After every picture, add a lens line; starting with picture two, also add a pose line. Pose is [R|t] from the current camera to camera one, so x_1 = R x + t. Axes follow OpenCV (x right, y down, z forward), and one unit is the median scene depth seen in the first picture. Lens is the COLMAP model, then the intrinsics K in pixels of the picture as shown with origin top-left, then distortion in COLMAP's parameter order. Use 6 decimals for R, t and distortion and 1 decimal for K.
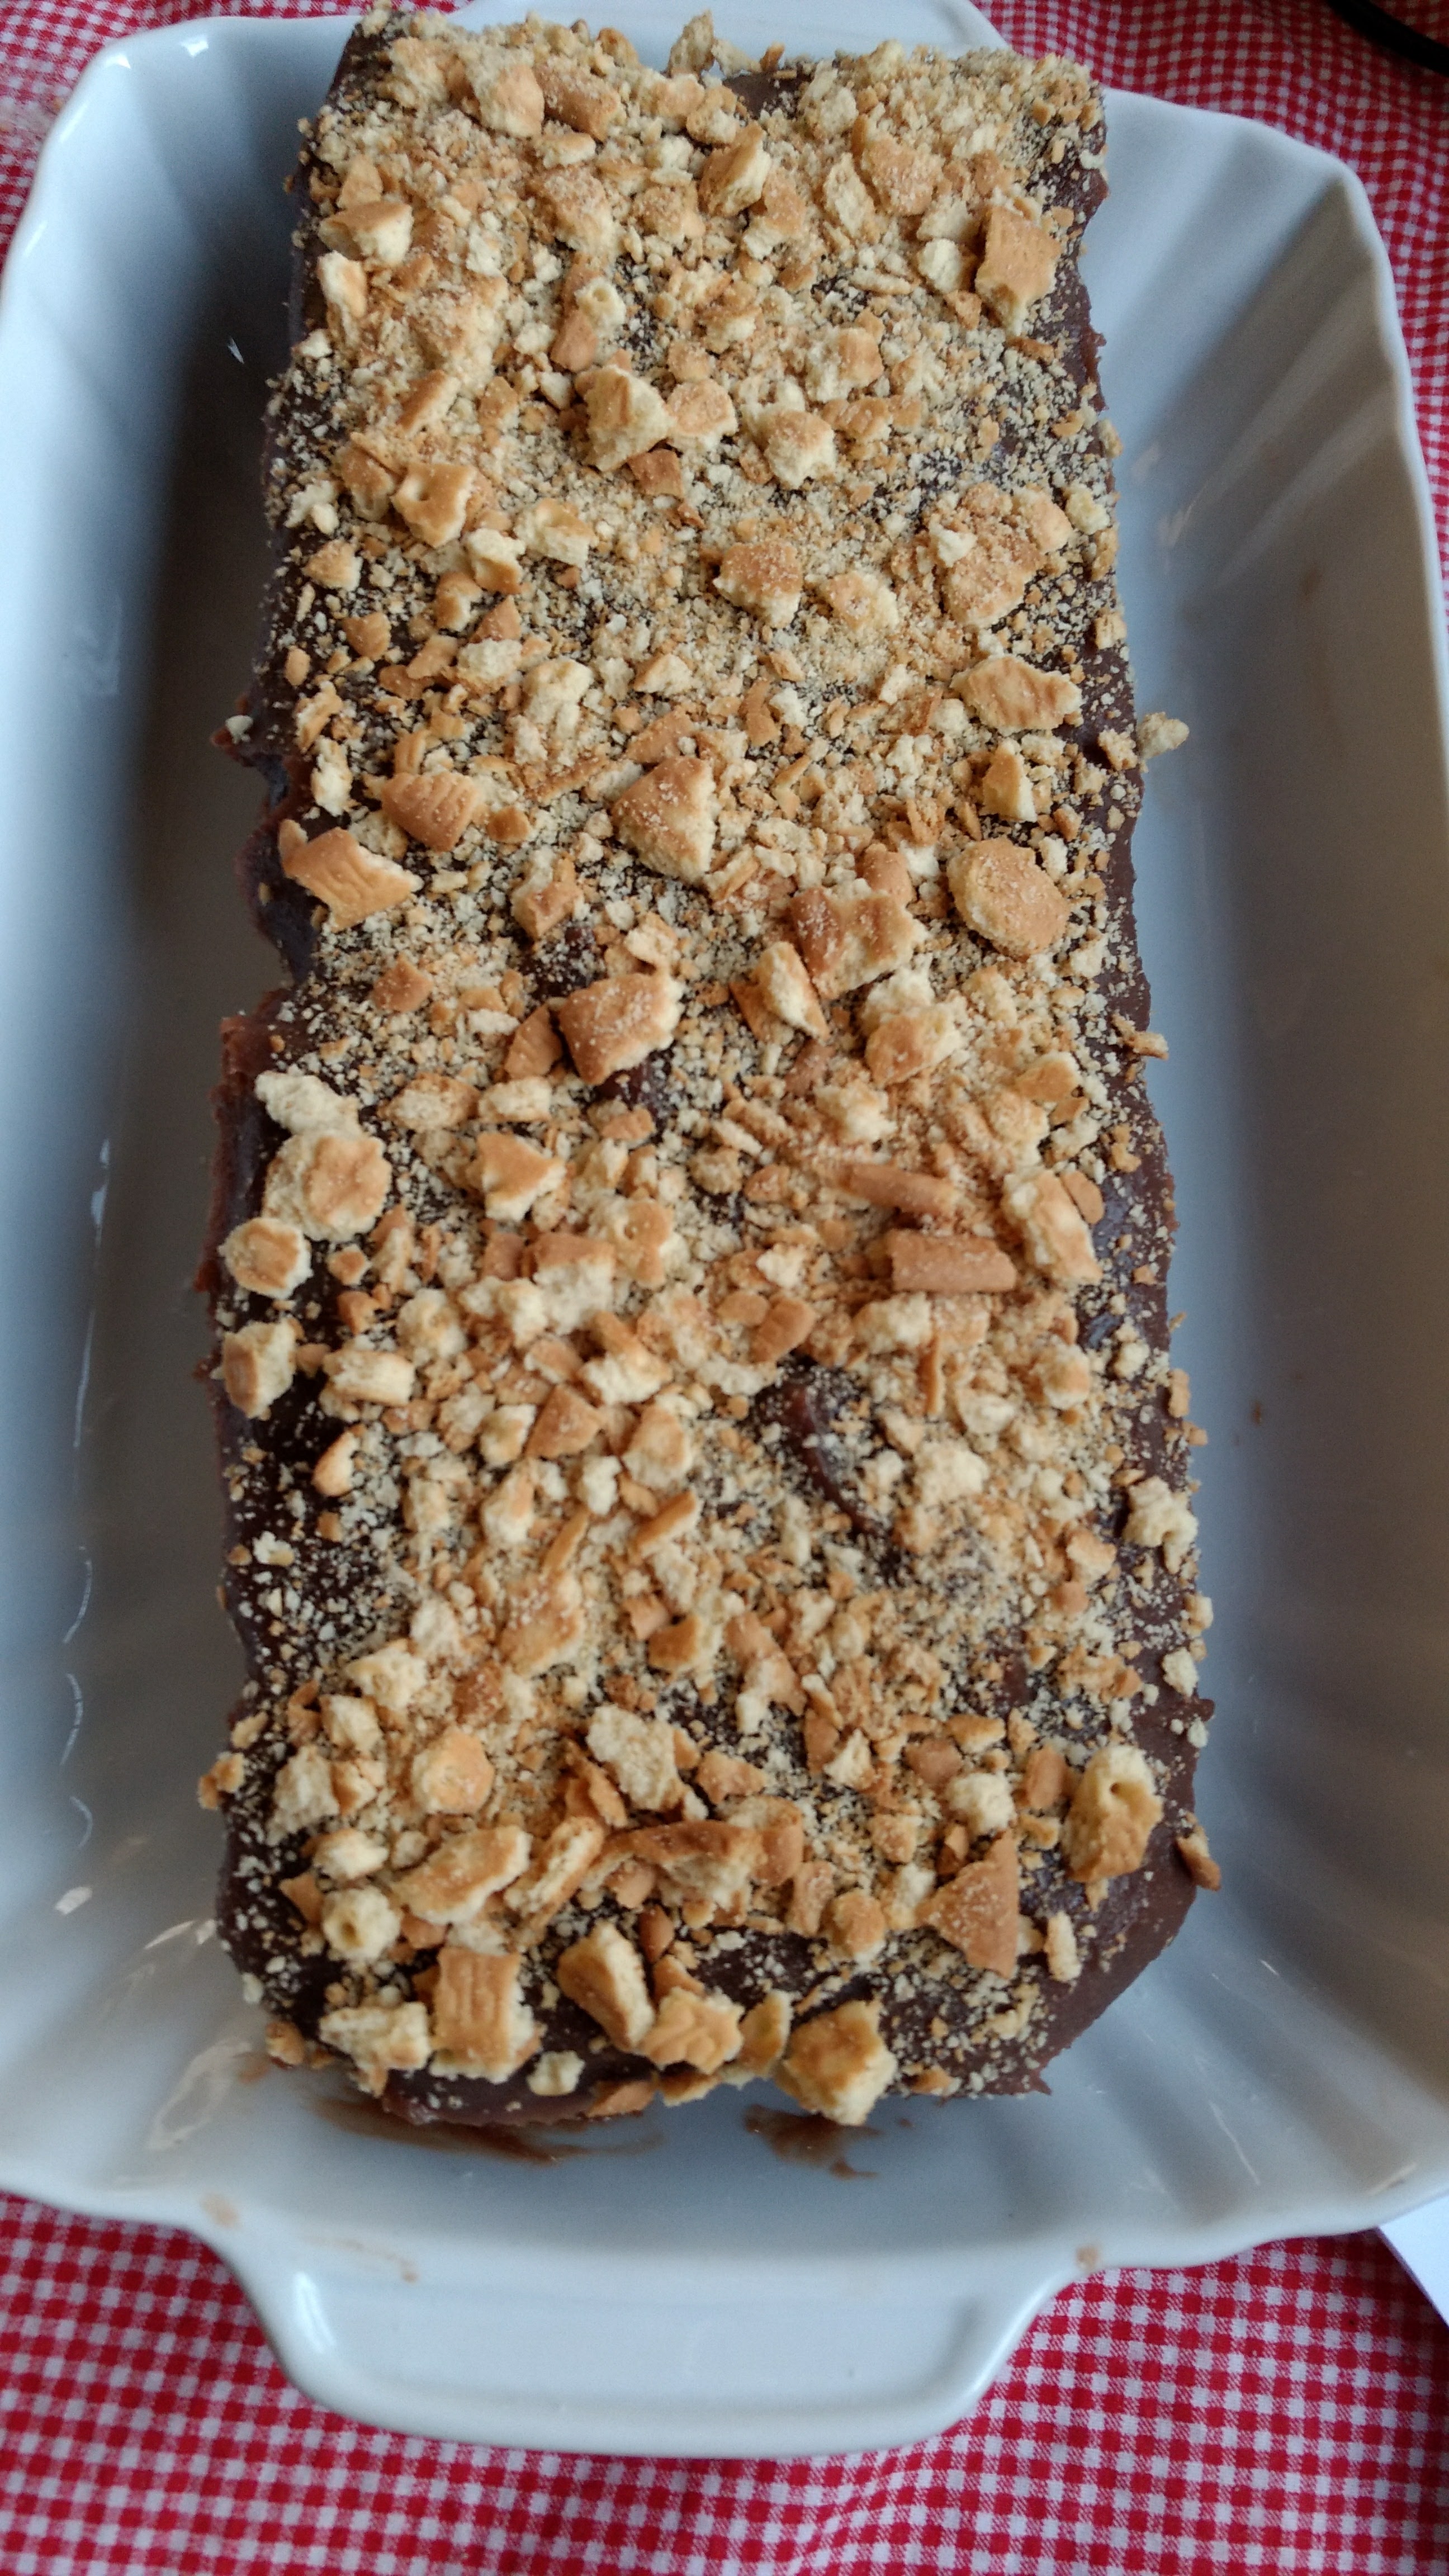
lens RADIAL K [[2302.7, 0, 740.1], [0, 2302.7, 1310.1], [0, 0, 1]] dist [-0.021246, 0.092797]
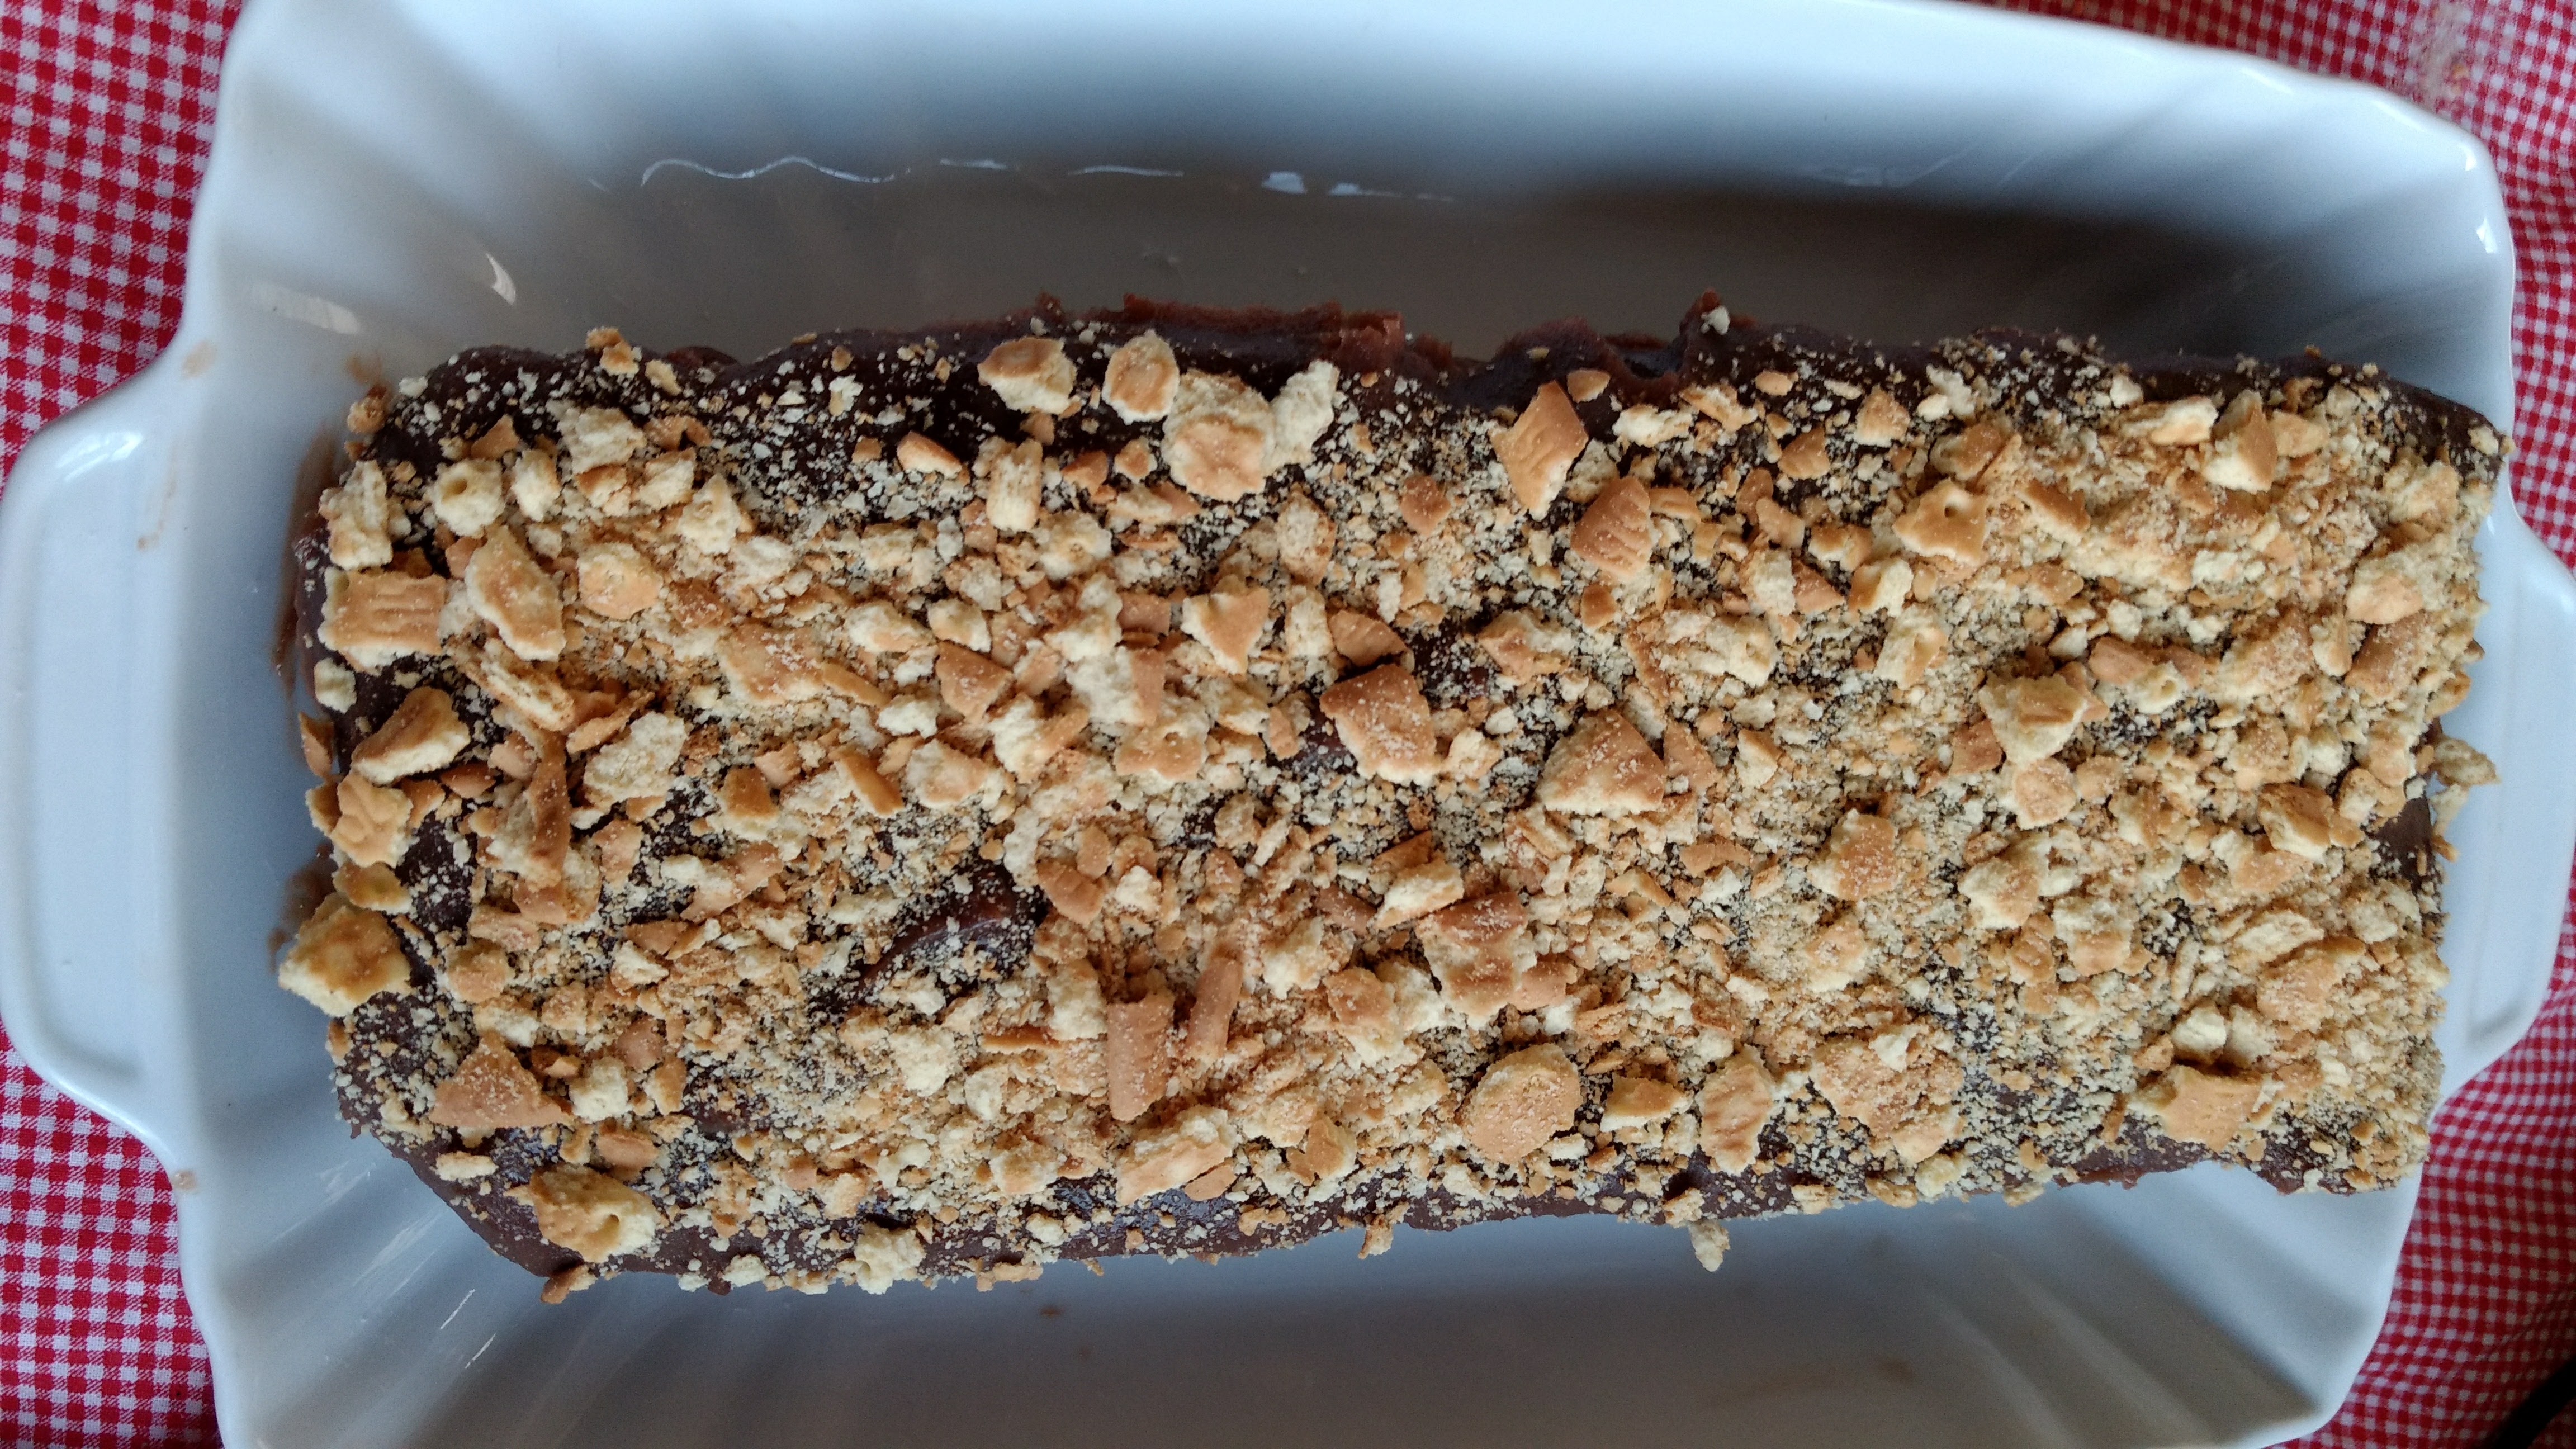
lens RADIAL K [[2302.7, 0, 1295.0], [0, 2302.7, 708.7], [0, 0, 1]] dist [-0.021246, 0.092797]
pose [[-0.000680, 0.998643, 0.052079, -0.110453], [-0.996555, -0.004996, 0.082783, -0.166719], [0.082931, -0.051843, 0.995206, 0.002121]]
